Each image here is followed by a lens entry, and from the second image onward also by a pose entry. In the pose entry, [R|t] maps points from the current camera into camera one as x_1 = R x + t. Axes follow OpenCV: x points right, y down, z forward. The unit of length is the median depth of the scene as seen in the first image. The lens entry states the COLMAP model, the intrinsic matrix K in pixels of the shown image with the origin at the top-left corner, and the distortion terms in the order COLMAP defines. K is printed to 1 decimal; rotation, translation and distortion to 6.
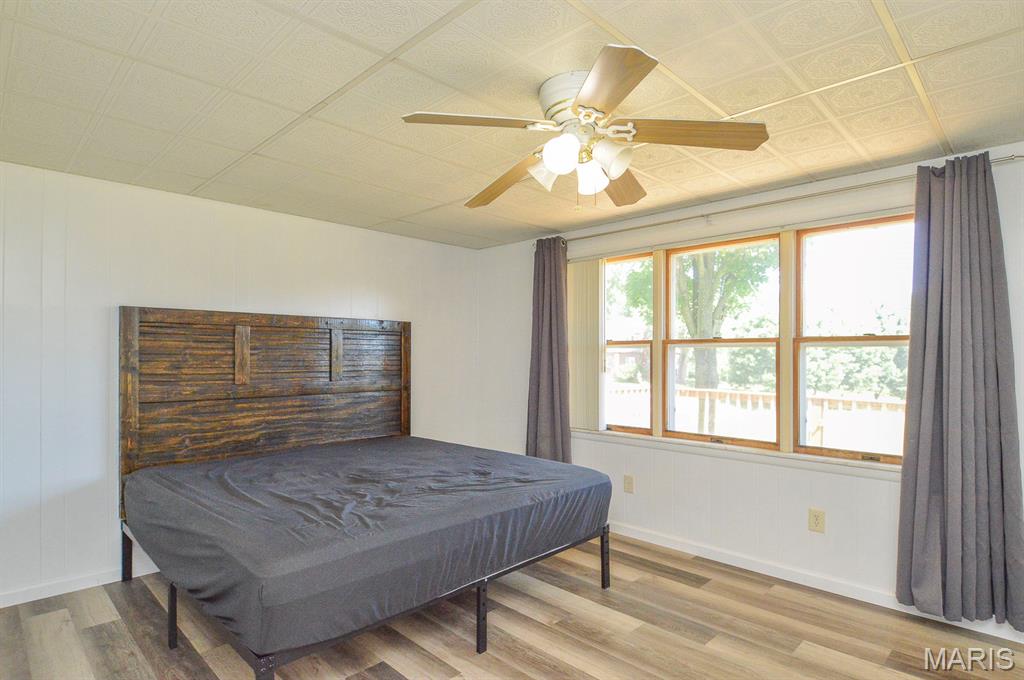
lens RADIAL K [[545.0, 0, 514.5], [0, 545.0, 351.1], [0, 0, 1]] dist [0.011926, -0.001757]
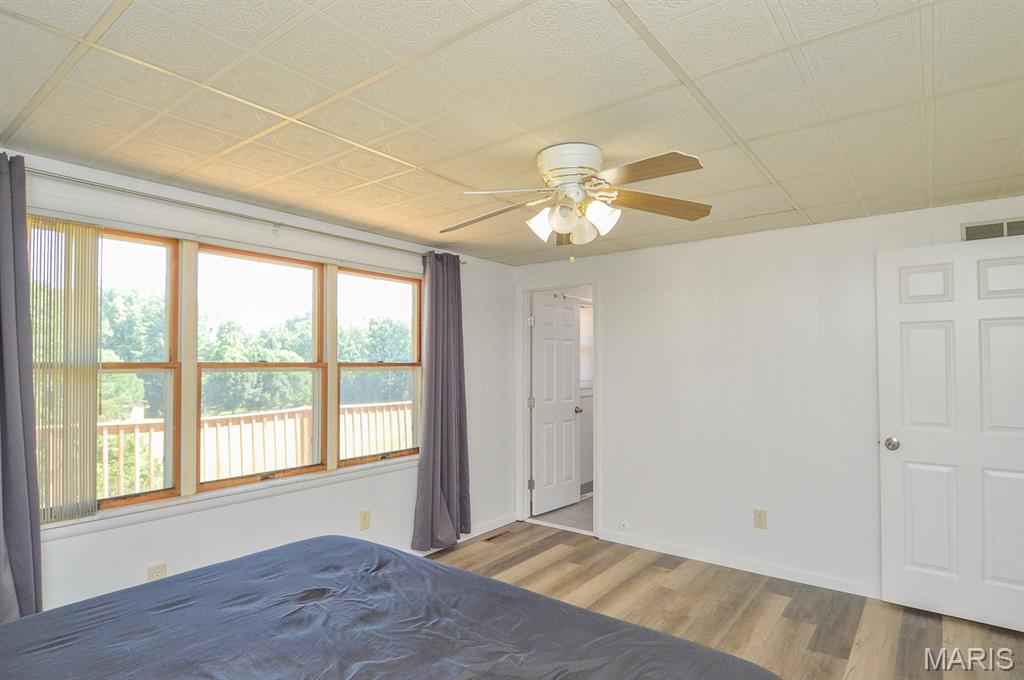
lens RADIAL K [[545.0, 0, 514.5], [0, 545.0, 351.1], [0, 0, 1]] dist [0.011926, -0.001757]
pose [[-0.120289, 0.016066, 0.992609, -0.670330], [-0.005591, 0.999842, -0.016861, -0.034486], [-0.992723, -0.007578, -0.120180, 0.844755]]
